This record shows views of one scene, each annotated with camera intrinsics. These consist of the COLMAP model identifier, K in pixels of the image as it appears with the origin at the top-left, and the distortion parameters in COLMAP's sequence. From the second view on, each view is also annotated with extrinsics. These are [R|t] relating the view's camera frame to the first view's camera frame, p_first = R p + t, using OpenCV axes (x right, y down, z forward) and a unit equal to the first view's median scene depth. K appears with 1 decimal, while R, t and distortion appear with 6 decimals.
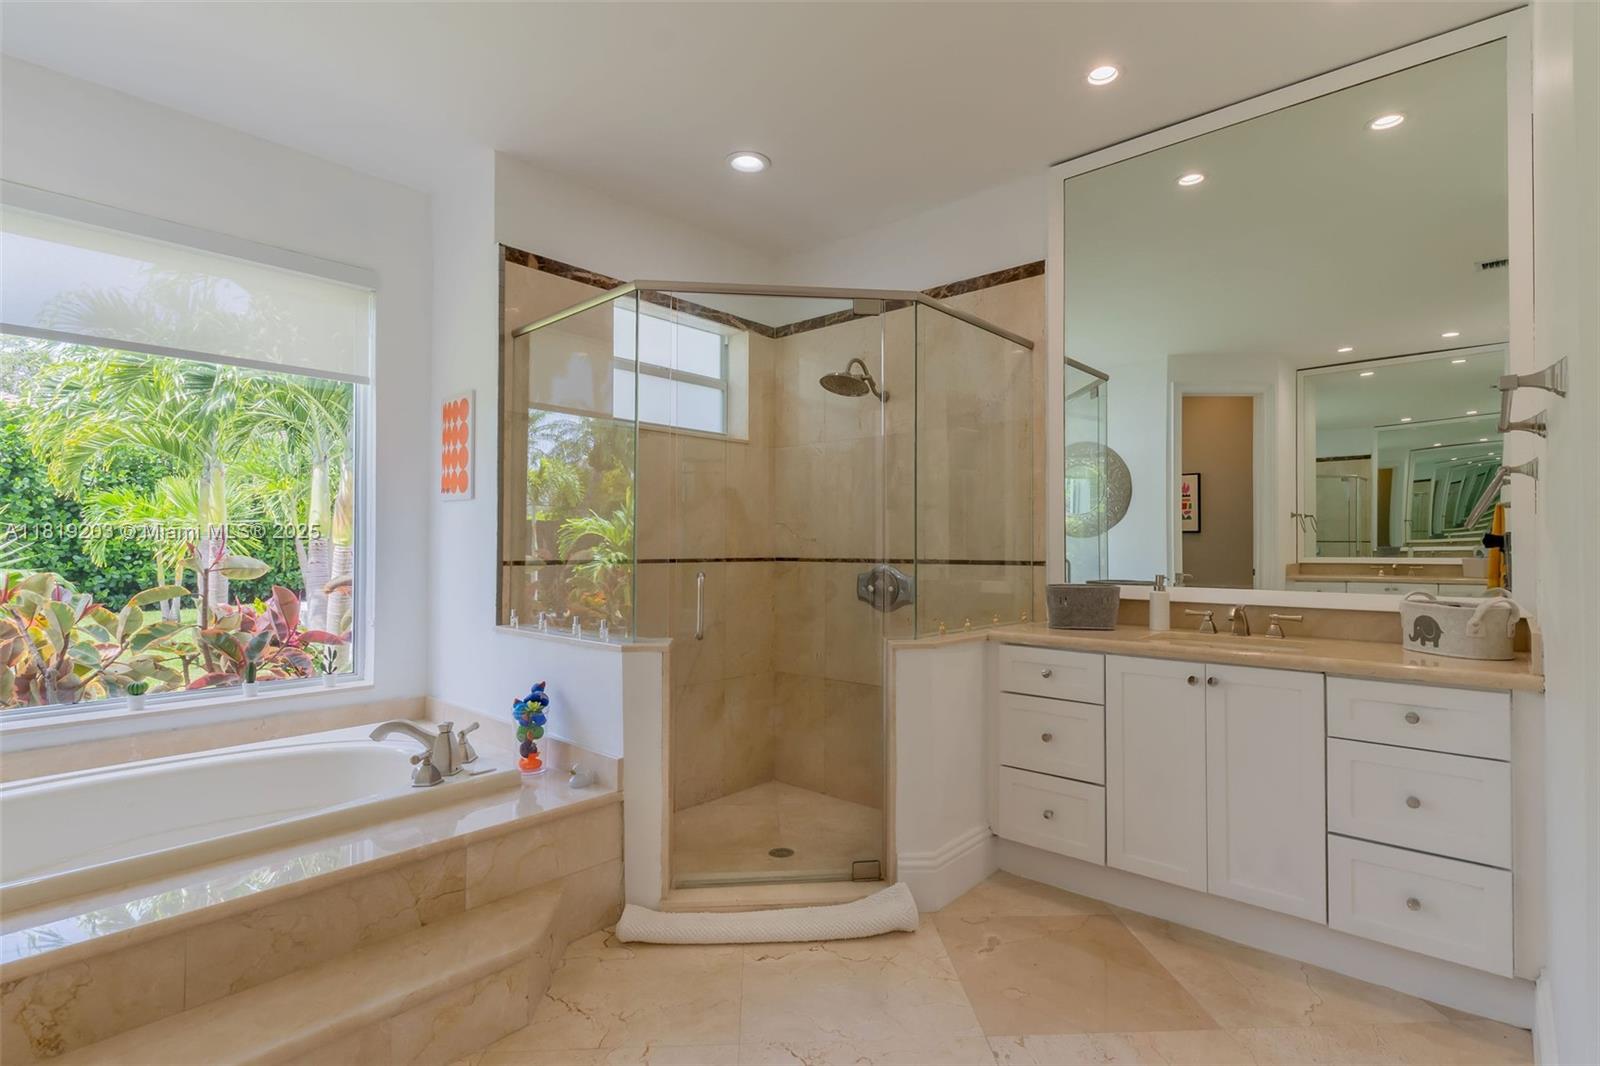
lens RADIAL K [[780.6, 0, 801.2], [0, 780.6, 539.4], [0, 0, 1]] dist [0.002777, -0.000560]
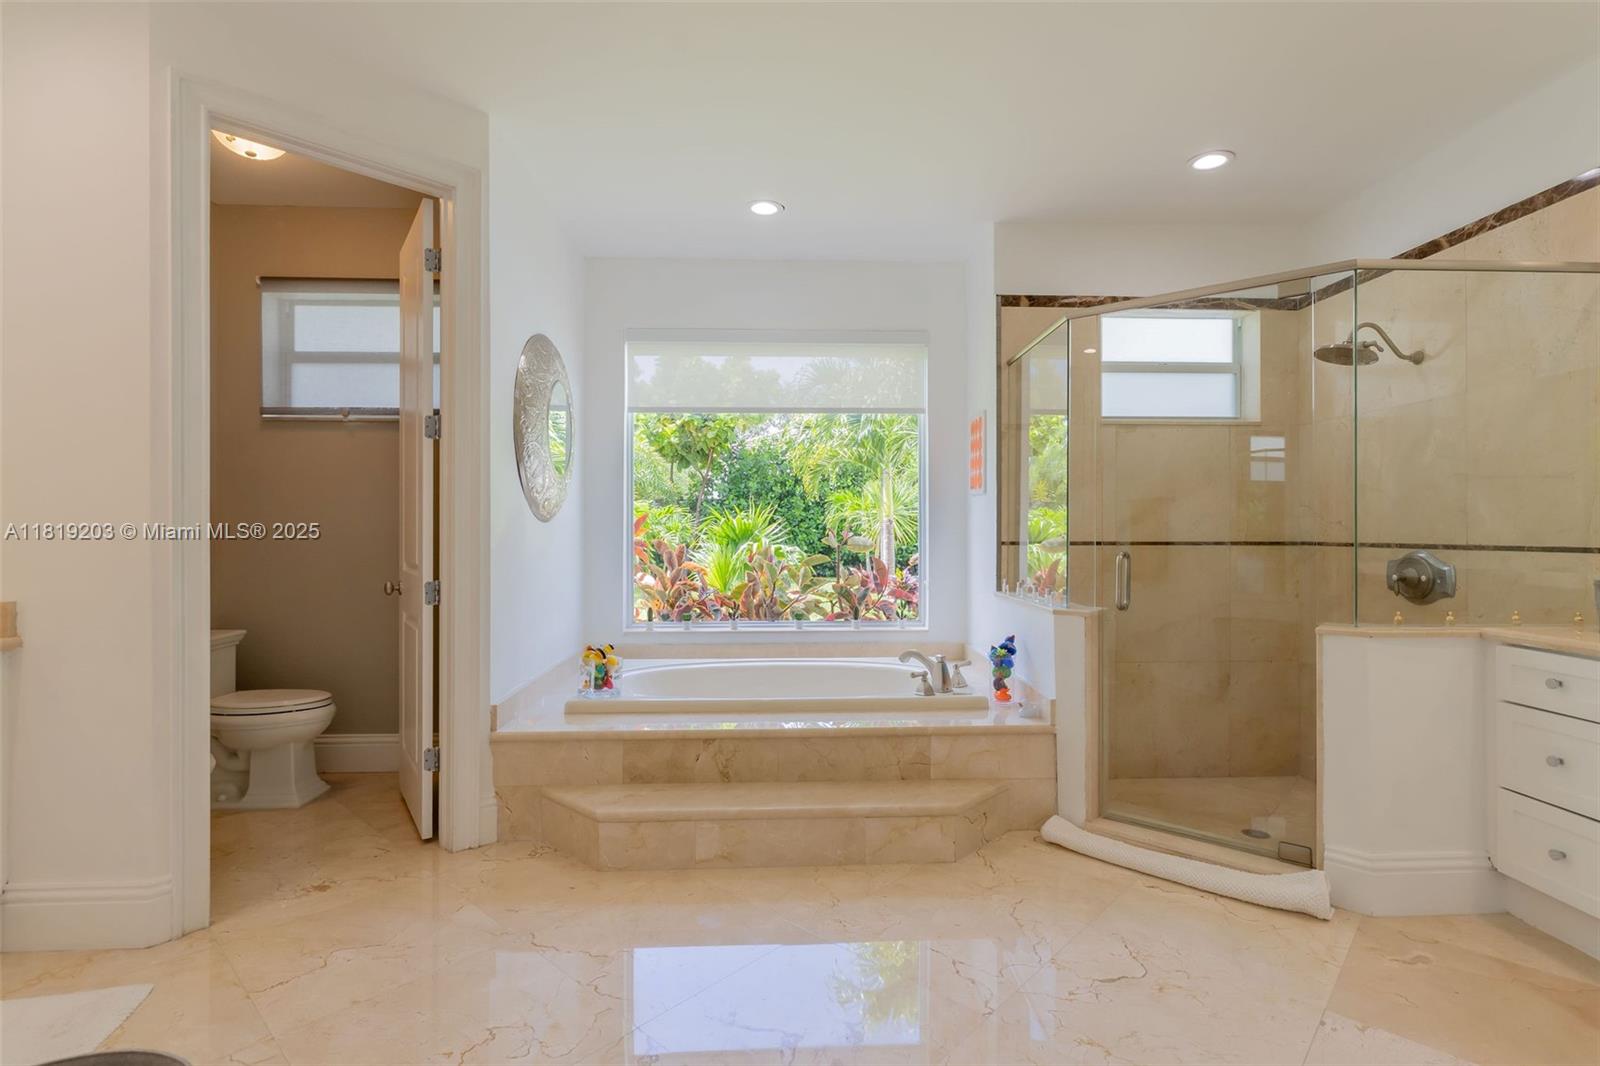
lens RADIAL K [[780.6, 0, 801.7], [0, 780.6, 531.7], [0, 0, 1]] dist [0.002777, -0.000560]
pose [[0.688887, -0.000022, -0.724869, 0.331121], [0.007232, 0.999950, 0.006843, 0.000586], [0.724833, -0.009956, 0.688853, -0.125501]]
